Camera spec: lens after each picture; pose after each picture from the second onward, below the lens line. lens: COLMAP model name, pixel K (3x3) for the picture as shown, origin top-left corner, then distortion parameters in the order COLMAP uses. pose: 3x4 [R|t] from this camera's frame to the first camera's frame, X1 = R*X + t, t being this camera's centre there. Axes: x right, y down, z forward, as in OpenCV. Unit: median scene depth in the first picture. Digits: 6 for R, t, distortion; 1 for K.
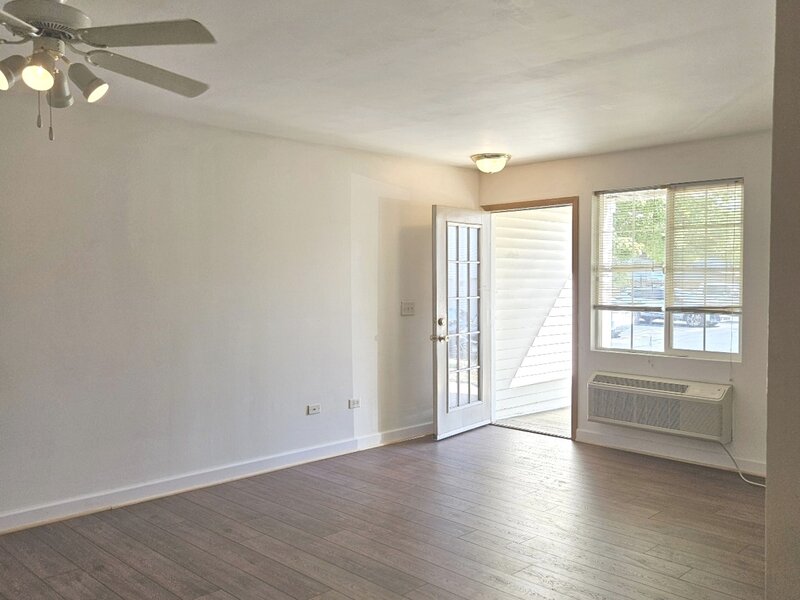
lens RADIAL K [[712.9, 0, 394.3], [0, 712.9, 296.3], [0, 0, 1]] dist [0.058852, -0.043866]
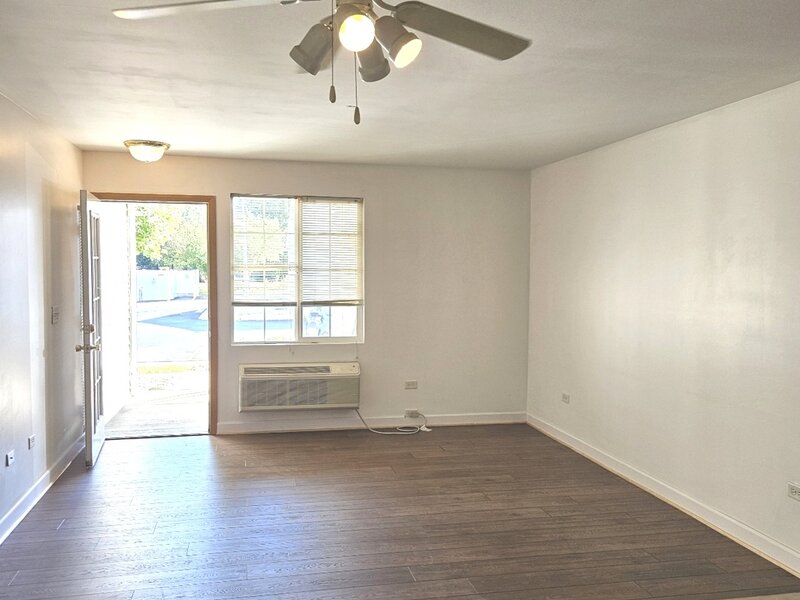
lens RADIAL K [[712.9, 0, 394.8], [0, 712.9, 303.5], [0, 0, 1]] dist [0.058852, -0.043866]
pose [[0.528121, -0.038424, 0.848299, -0.513895], [0.011572, 0.999209, 0.038055, -0.023967], [-0.849090, -0.010281, 0.528148, 0.260216]]
